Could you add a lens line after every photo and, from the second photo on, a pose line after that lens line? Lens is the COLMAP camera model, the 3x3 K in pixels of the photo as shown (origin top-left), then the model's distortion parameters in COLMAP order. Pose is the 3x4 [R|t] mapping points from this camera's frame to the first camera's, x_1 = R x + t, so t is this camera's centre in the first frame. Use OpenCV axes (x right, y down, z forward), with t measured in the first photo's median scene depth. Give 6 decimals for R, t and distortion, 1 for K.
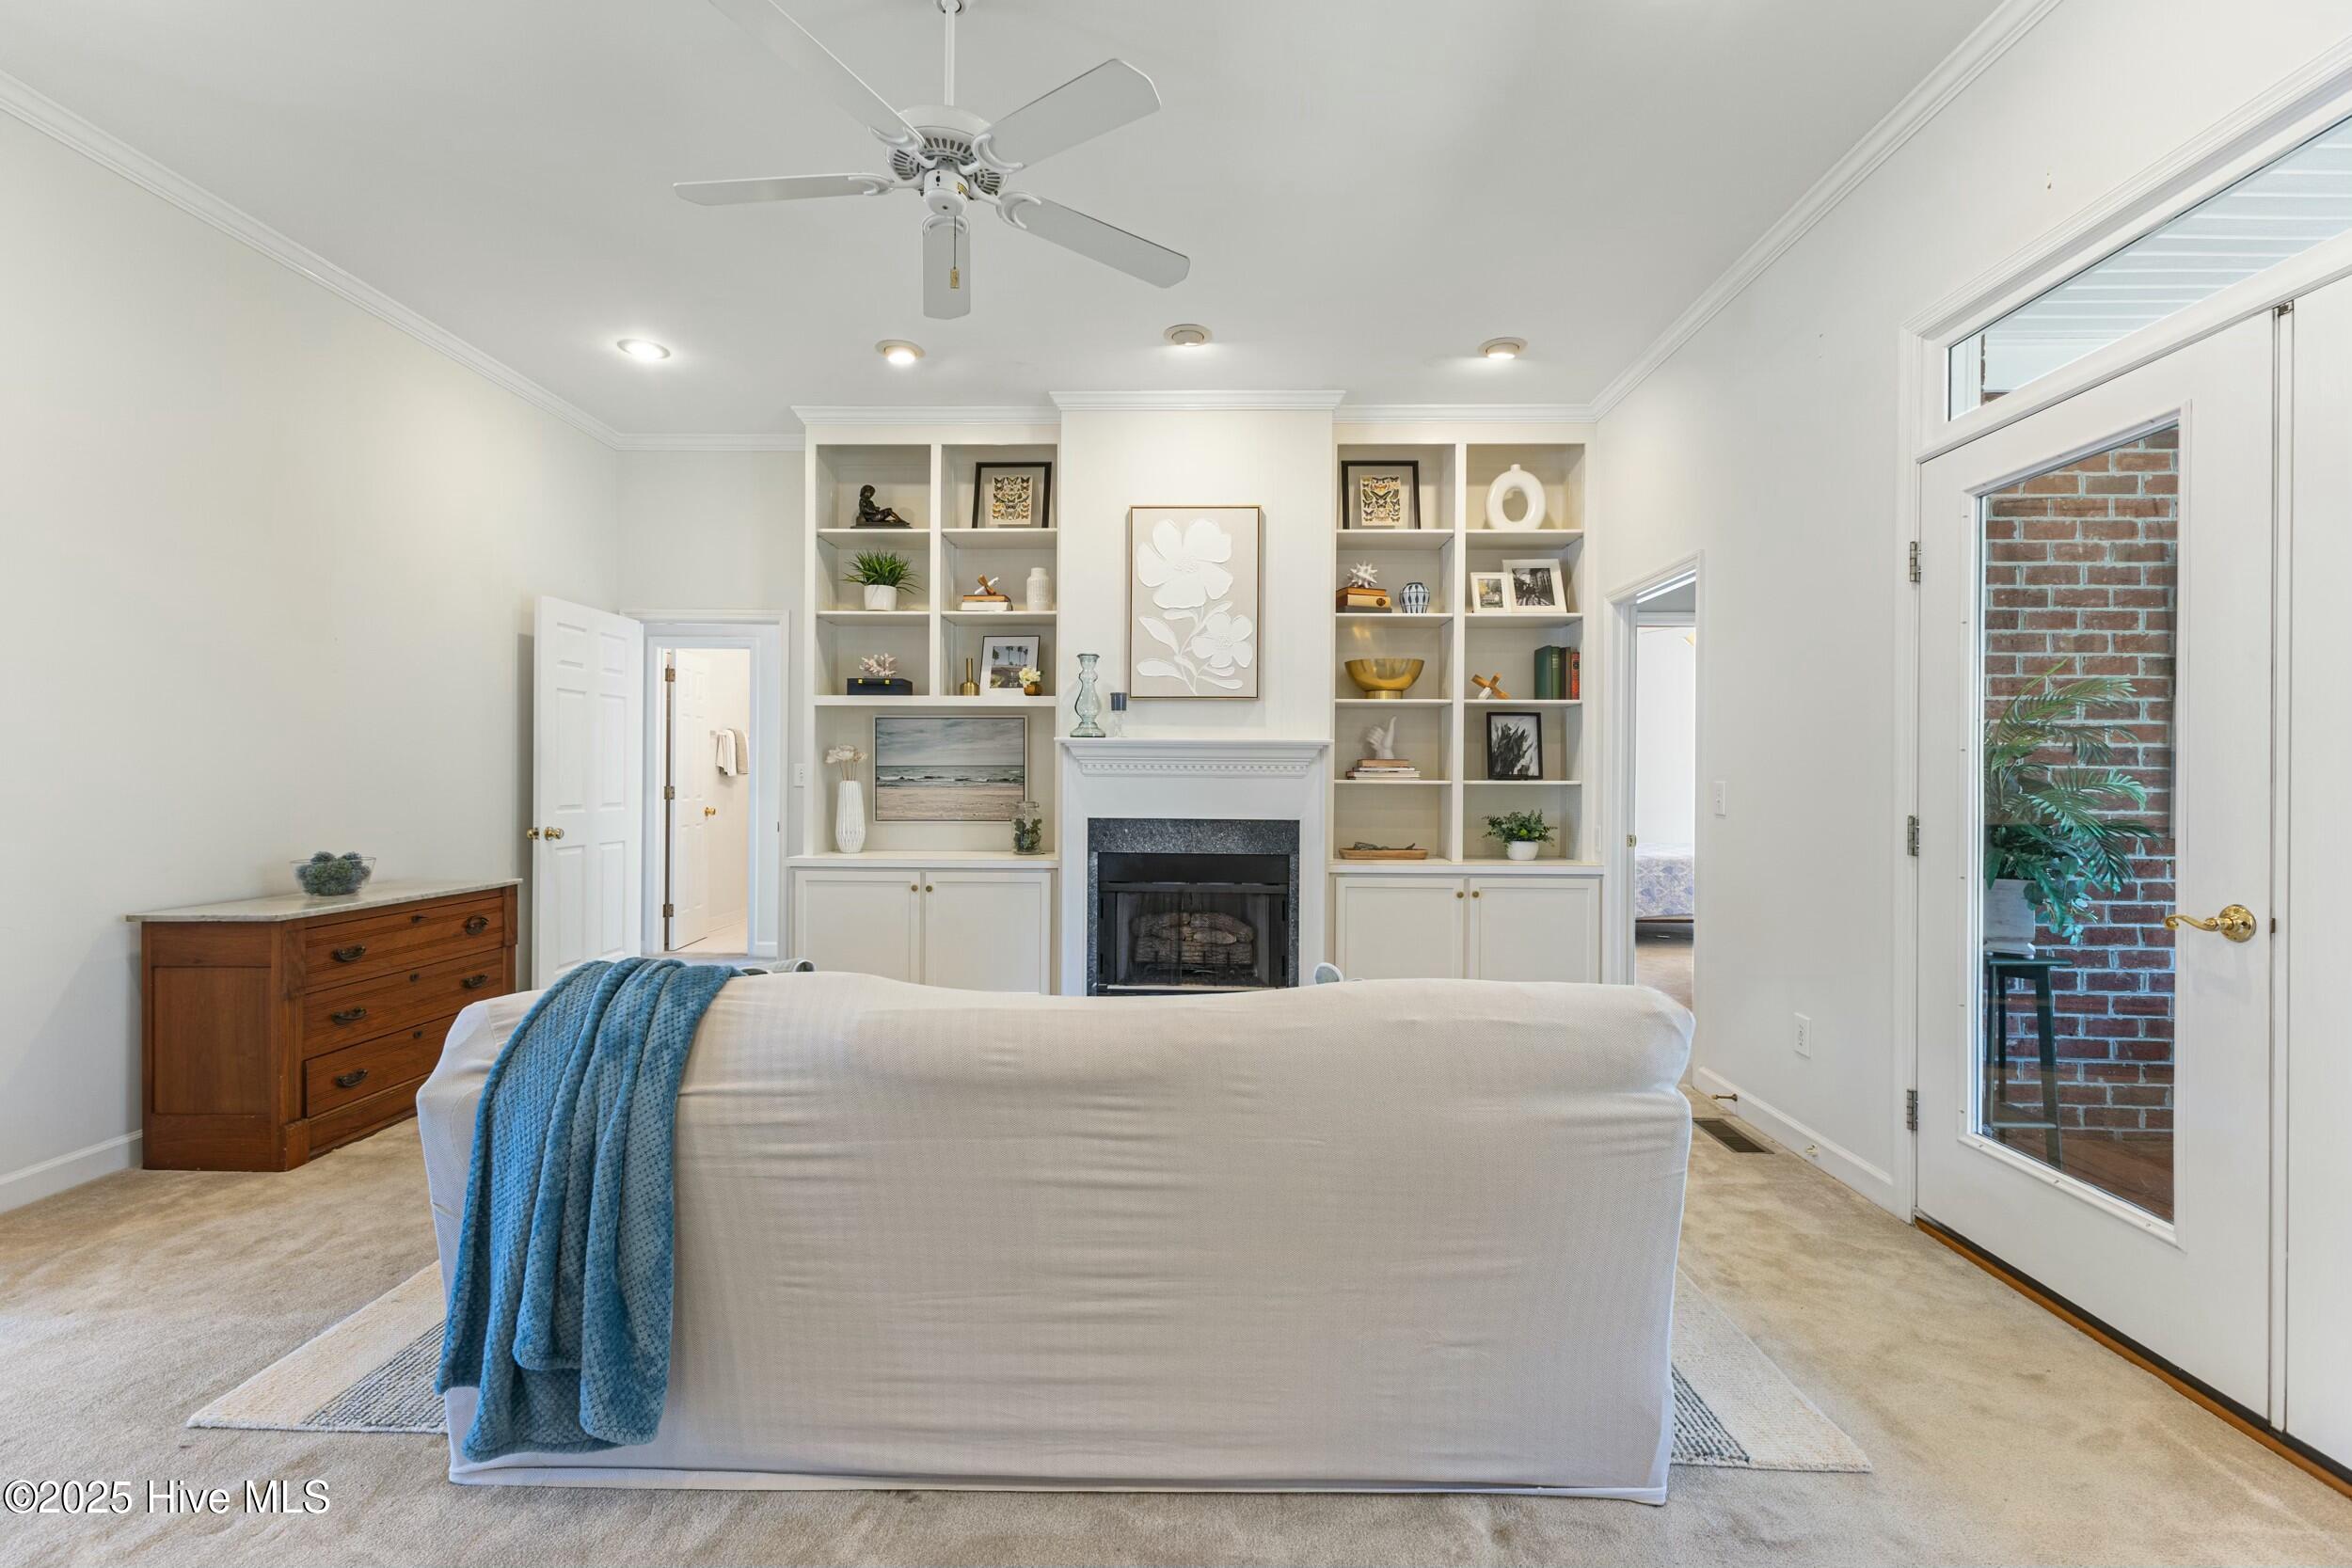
lens RADIAL K [[1011.4, 0, 1179.3], [0, 1011.4, 781.5], [0, 0, 1]] dist [0.007736, -0.000296]
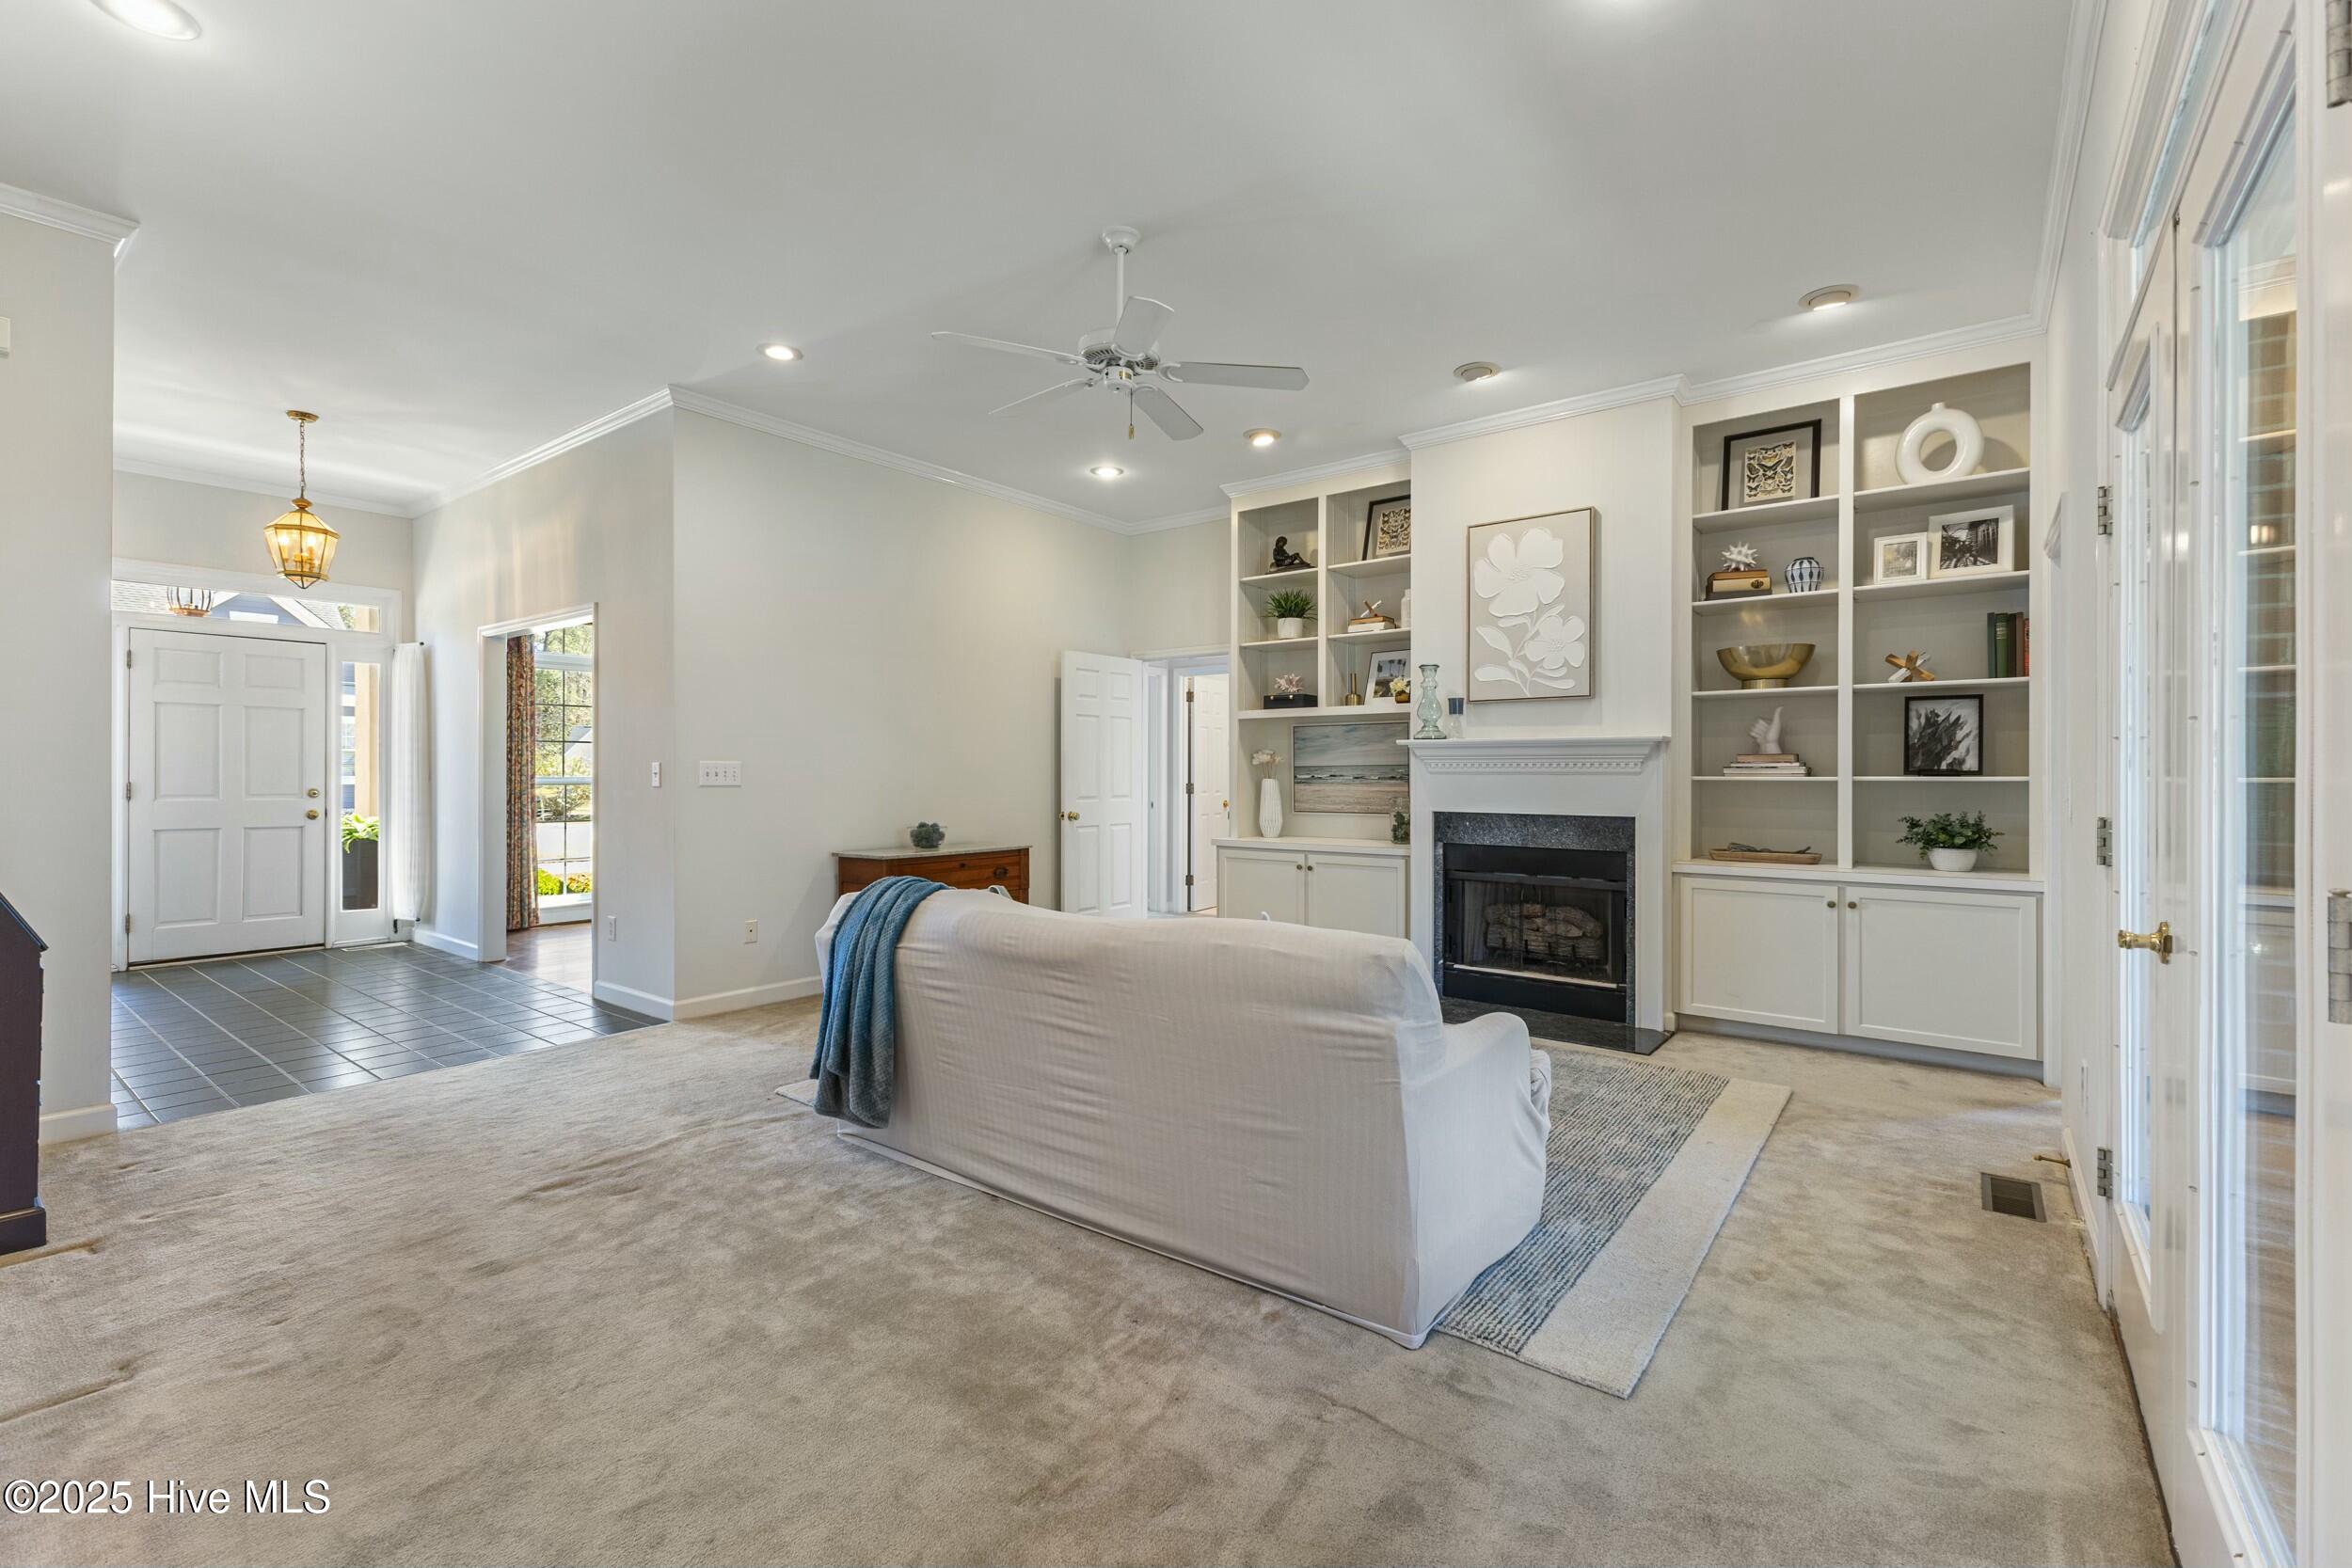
lens RADIAL K [[1011.4, 0, 1178.9], [0, 1011.4, 782.5], [0, 0, 1]] dist [0.007736, -0.000296]
pose [[0.808090, -0.000052, -0.589059, 0.339433], [0.001764, 0.999996, 0.002331, 0.000973], [0.589056, -0.002923, 0.808087, -0.065067]]
